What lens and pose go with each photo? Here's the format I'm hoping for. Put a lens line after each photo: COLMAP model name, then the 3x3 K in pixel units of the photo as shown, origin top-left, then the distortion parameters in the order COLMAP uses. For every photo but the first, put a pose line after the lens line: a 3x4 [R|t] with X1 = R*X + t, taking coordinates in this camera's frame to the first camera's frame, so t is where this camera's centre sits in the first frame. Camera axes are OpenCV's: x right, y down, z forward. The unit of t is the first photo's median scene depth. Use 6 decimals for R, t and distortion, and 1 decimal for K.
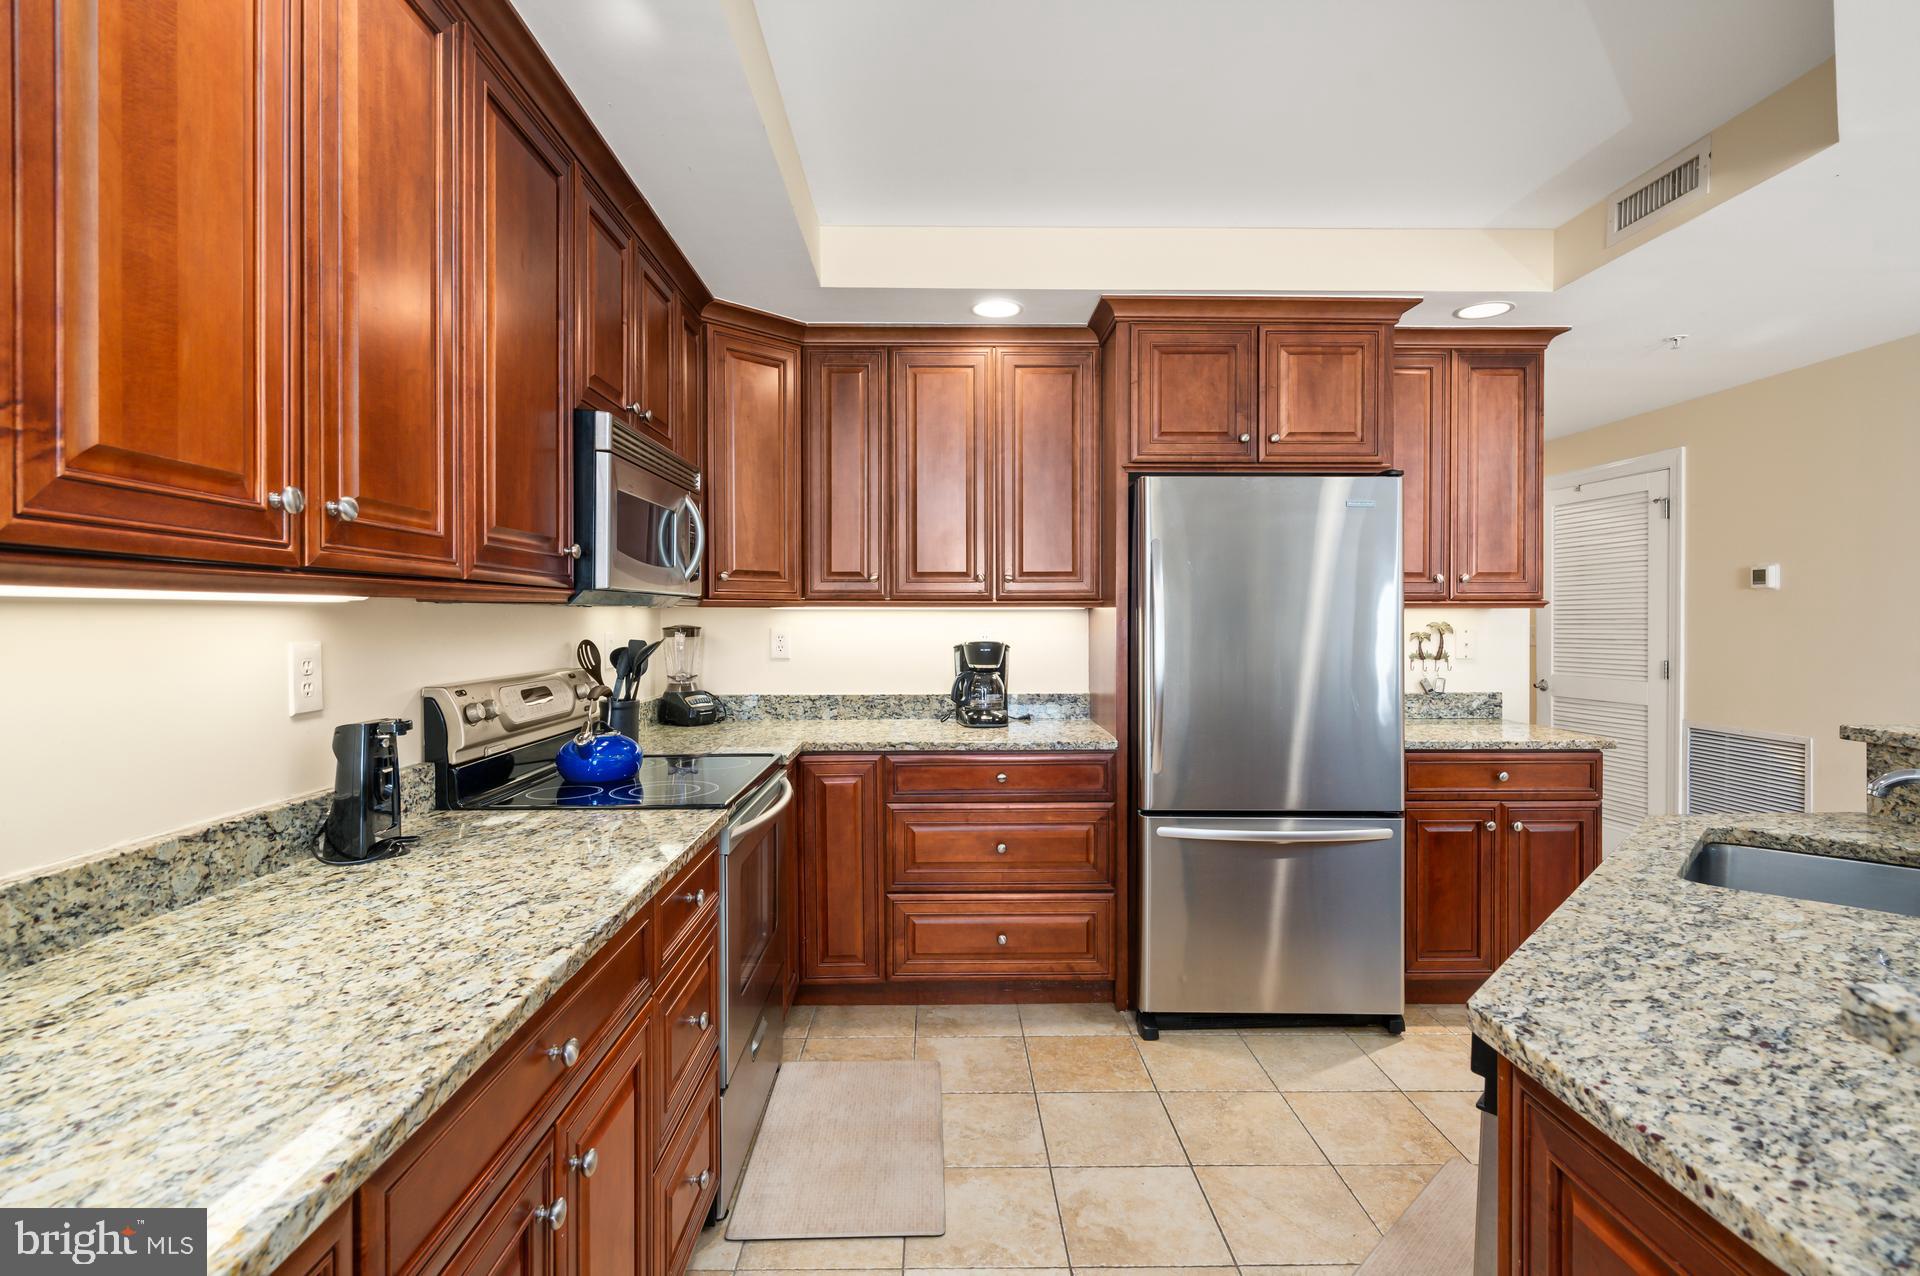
lens RADIAL K [[928.6, 0, 960.0], [0, 928.6, 638.0], [0, 0, 1]] dist [-0.000633, -0.000128]
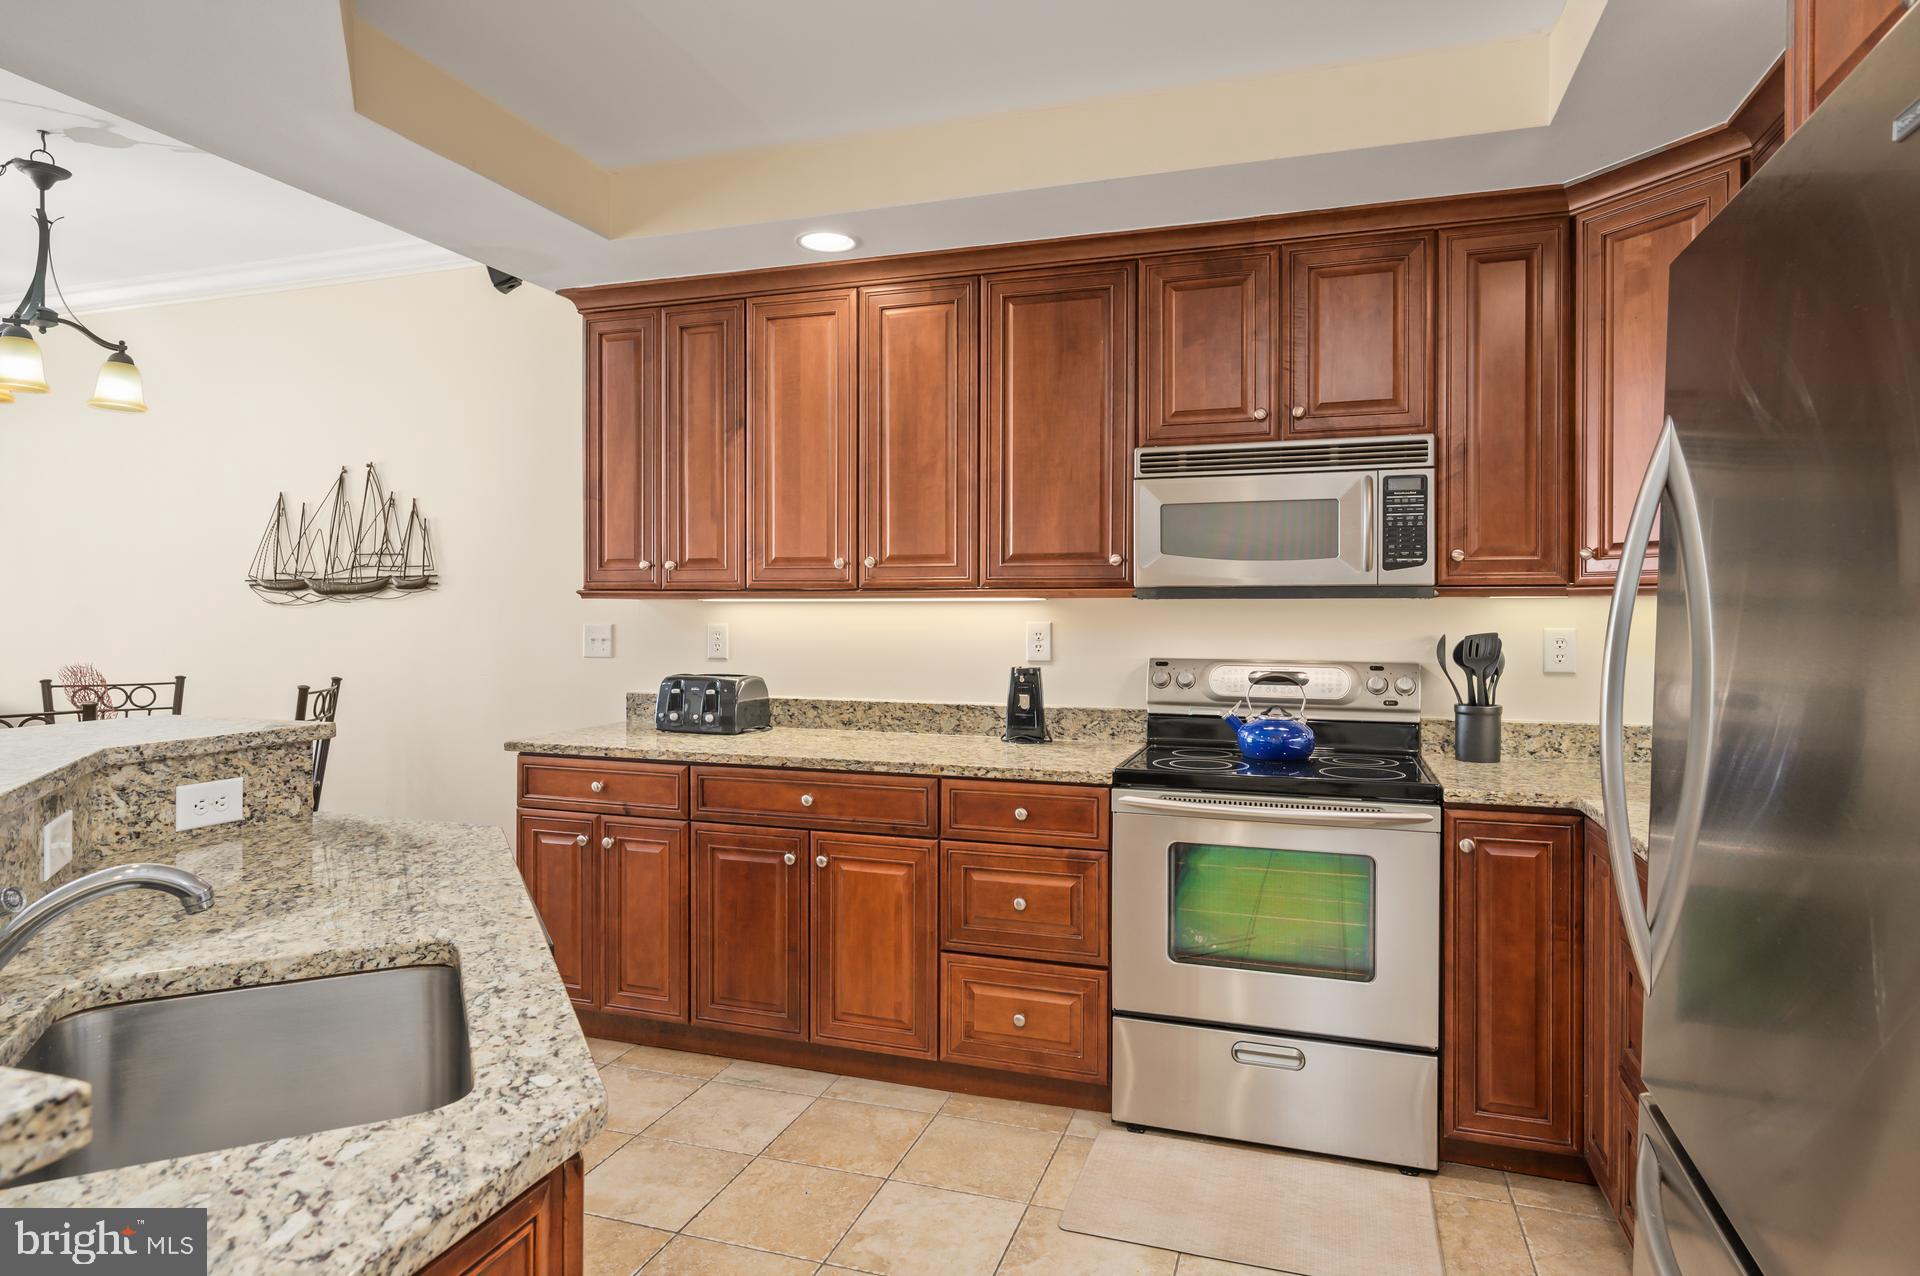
lens RADIAL K [[1096.8, 0, 958.6], [0, 1096.8, 609.6], [0, 0, 1]] dist [0.000720, 0.000134]
pose [[-0.344539, 0.003908, -0.938764, 1.715173], [-0.021197, 0.999704, 0.011941, -0.054525], [0.938533, 0.024014, -0.344354, 1.962923]]
